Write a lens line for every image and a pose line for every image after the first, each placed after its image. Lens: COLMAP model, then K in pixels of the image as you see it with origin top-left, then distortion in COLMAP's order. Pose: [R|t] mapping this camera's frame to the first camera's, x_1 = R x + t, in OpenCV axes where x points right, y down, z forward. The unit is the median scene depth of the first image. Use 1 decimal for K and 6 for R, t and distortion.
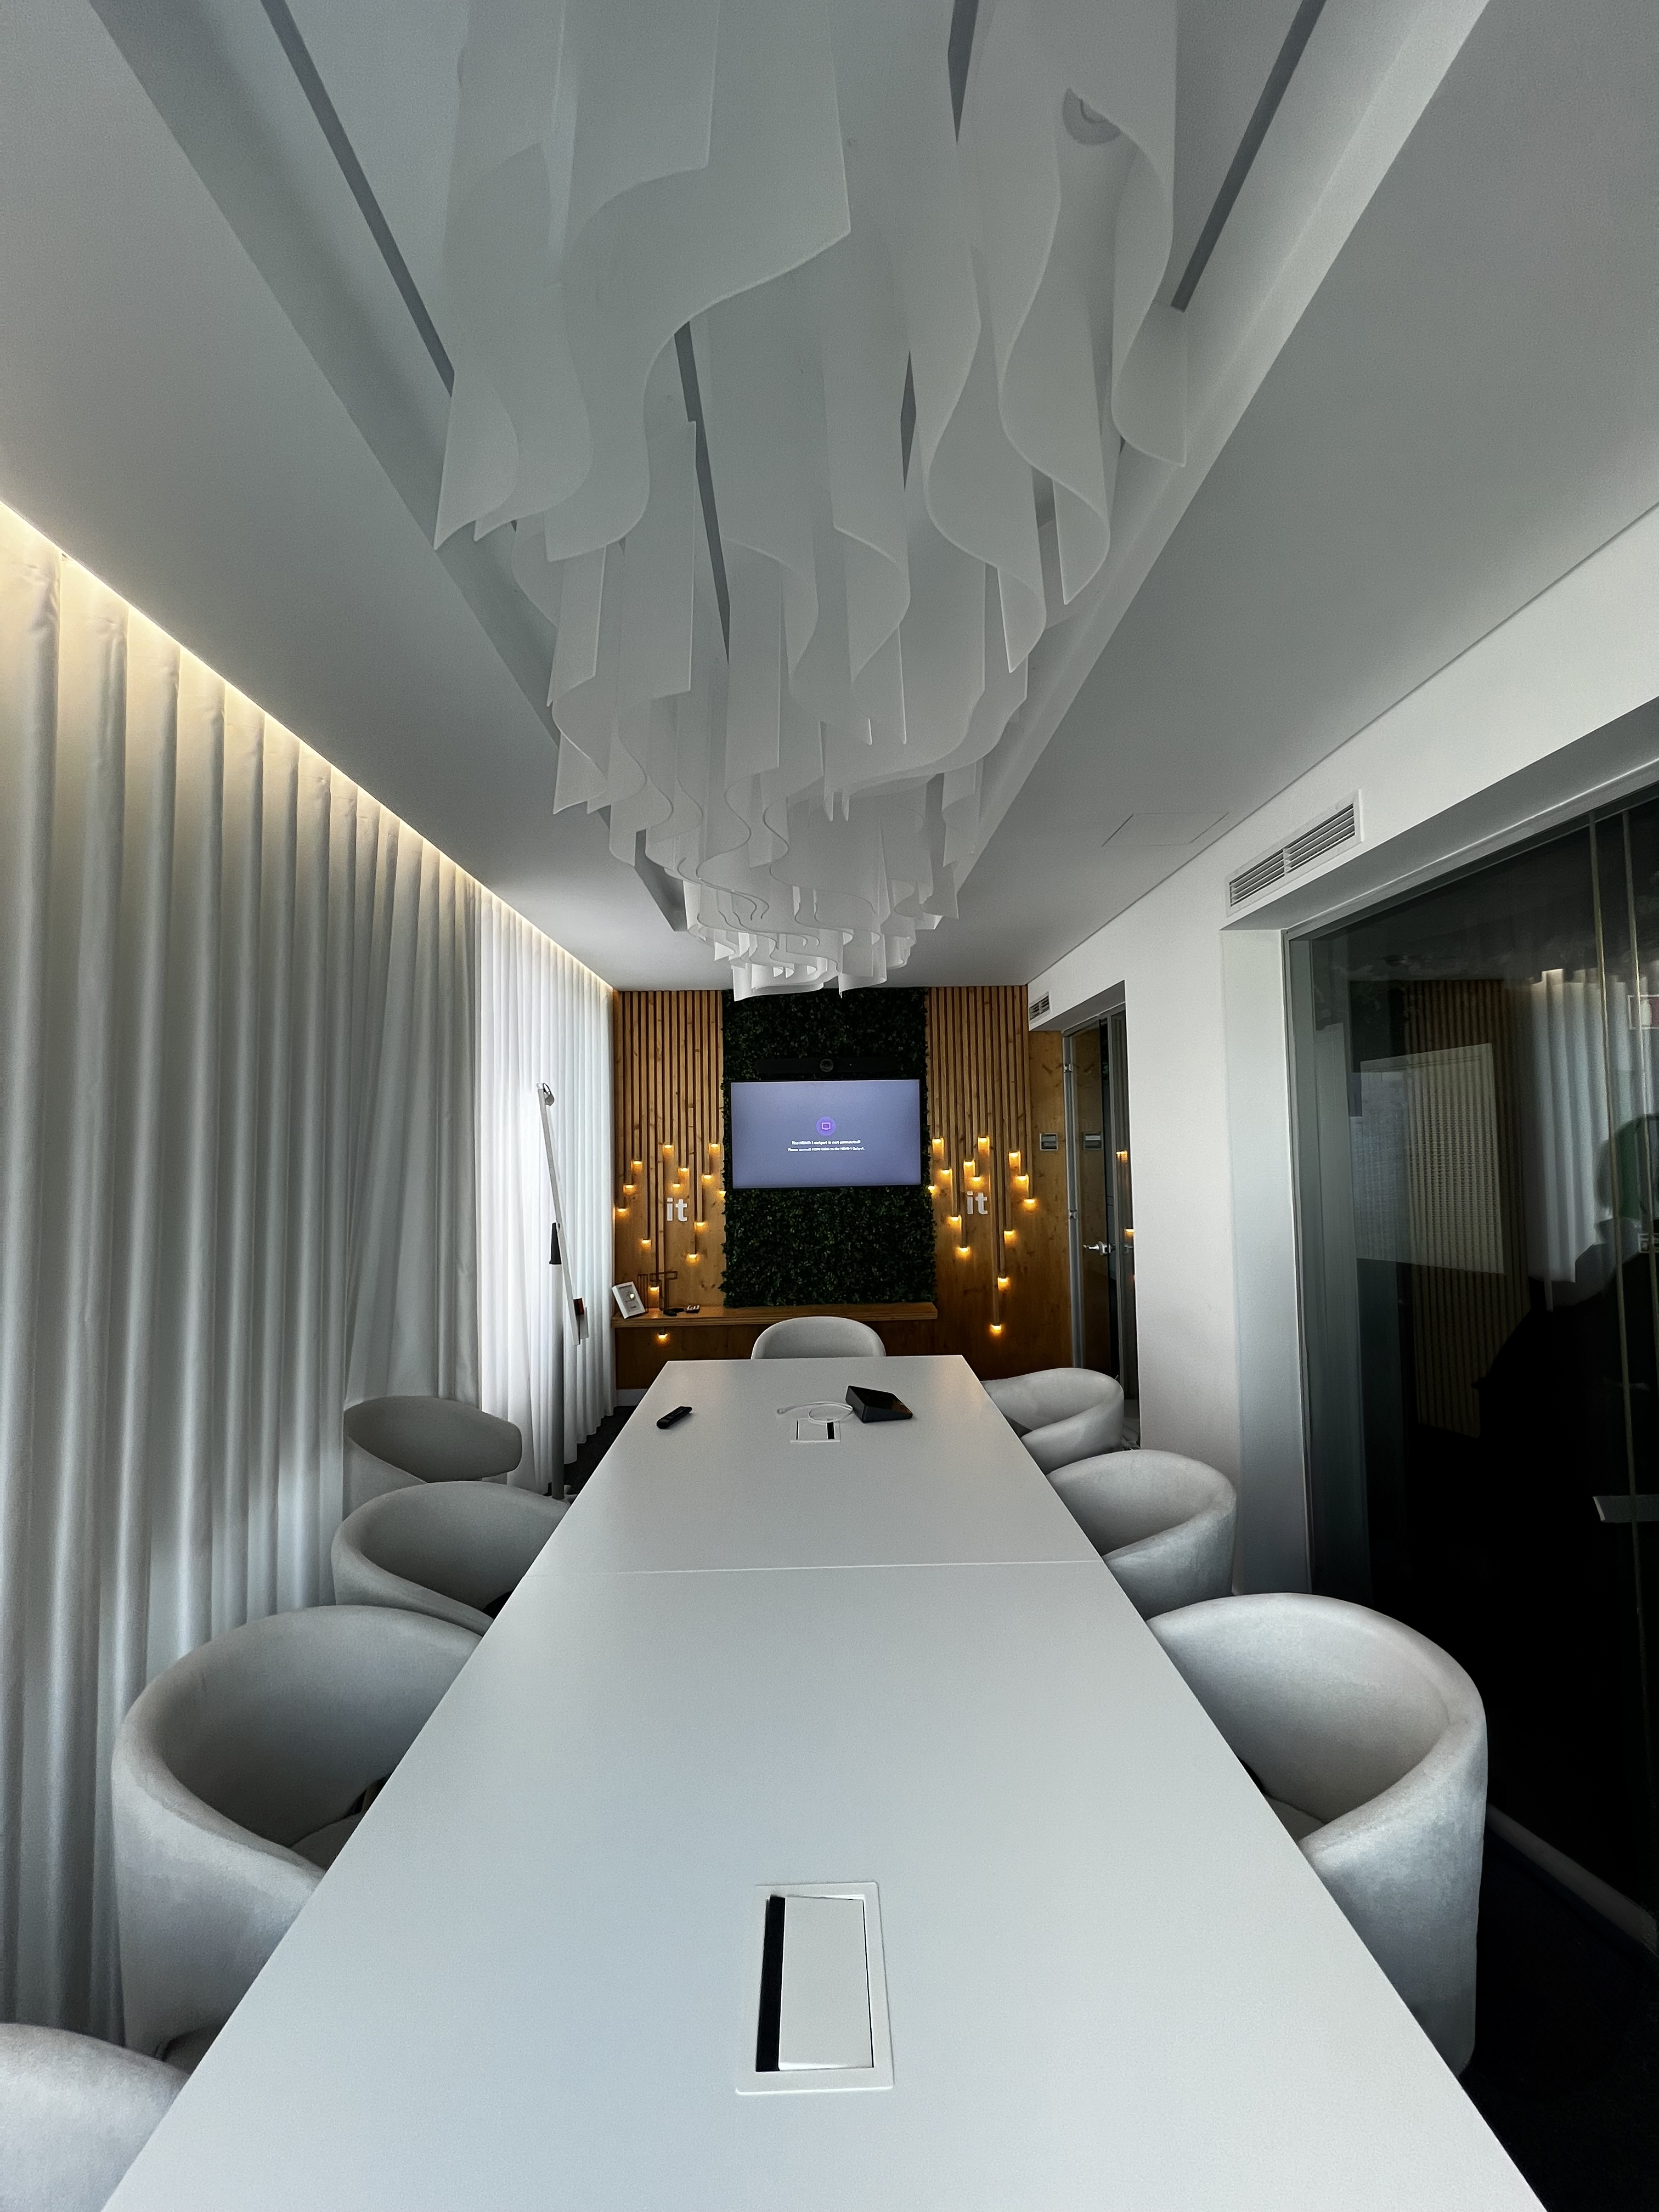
lens RADIAL K [[887.9, 0, 827.4], [0, 887.9, 1106.5], [0, 0, 1]] dist [-0.020025, -0.000025]
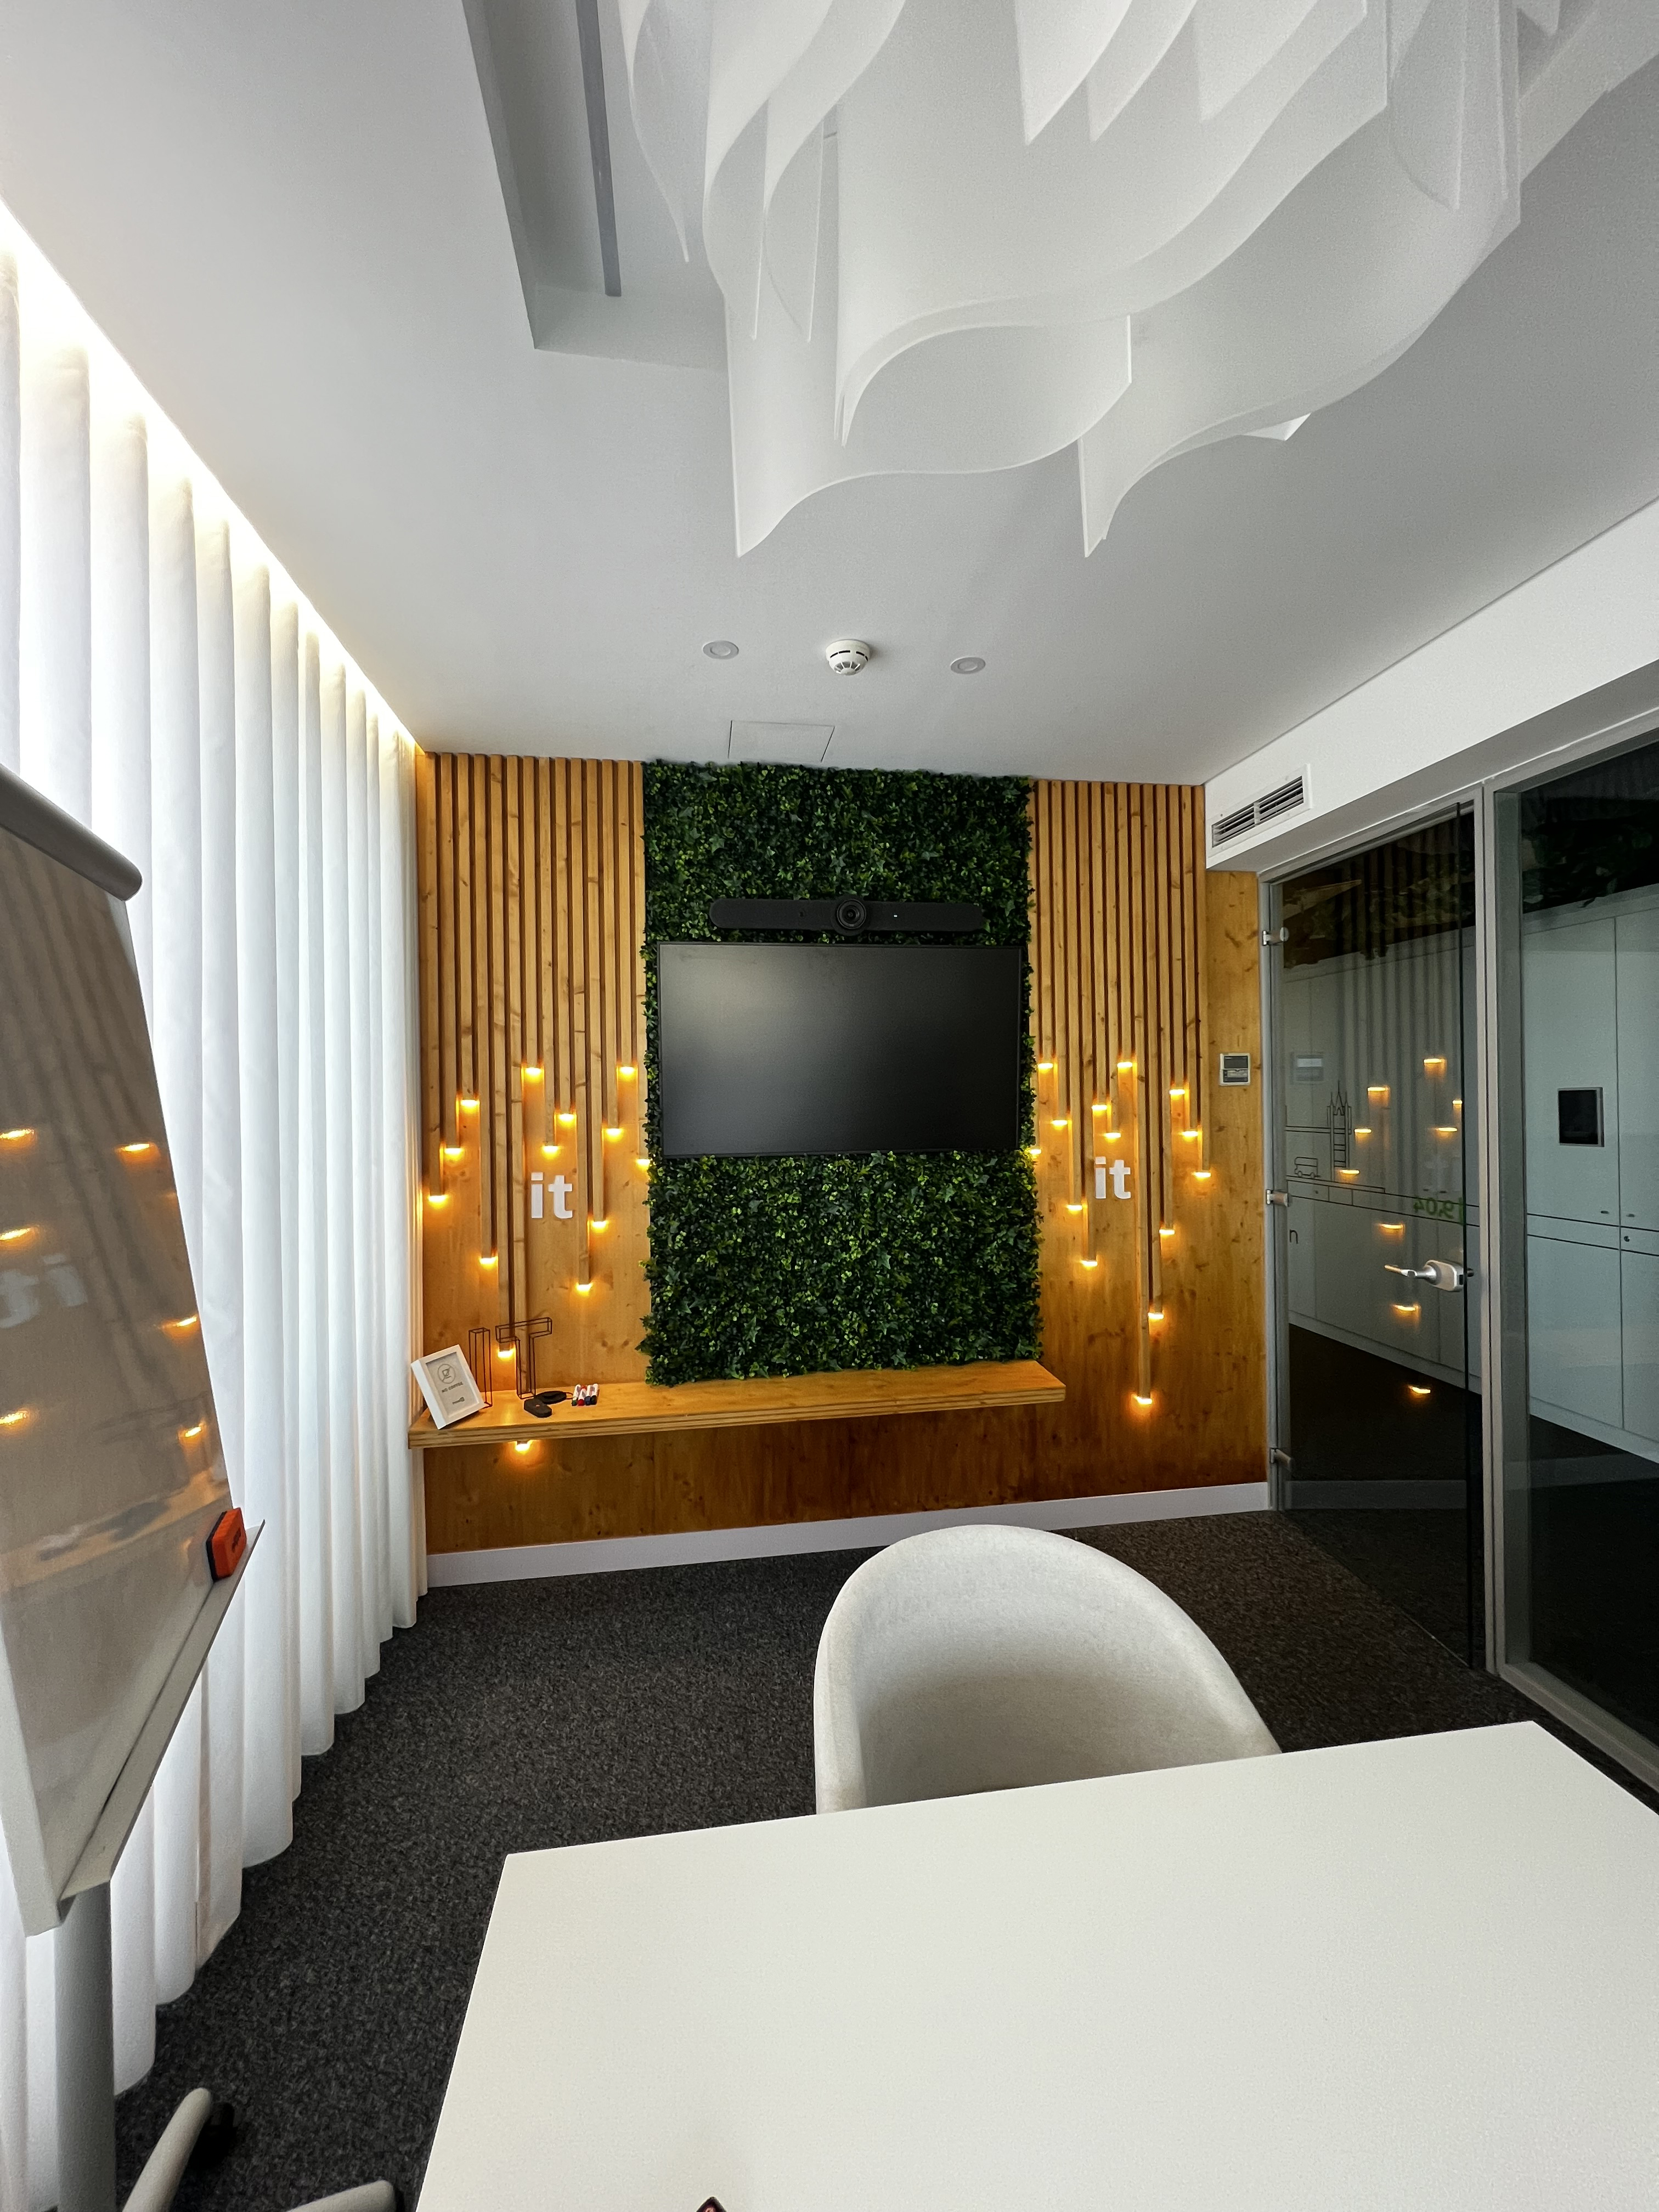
lens RADIAL K [[887.9, 0, 834.1], [0, 887.9, 1100.2], [0, 0, 1]] dist [-0.020025, -0.000025]
pose [[0.990904, 0.004732, 0.134485, -0.077923], [-0.011754, 0.998605, 0.051474, 0.034056], [-0.134054, -0.052586, 0.989578, 0.480587]]
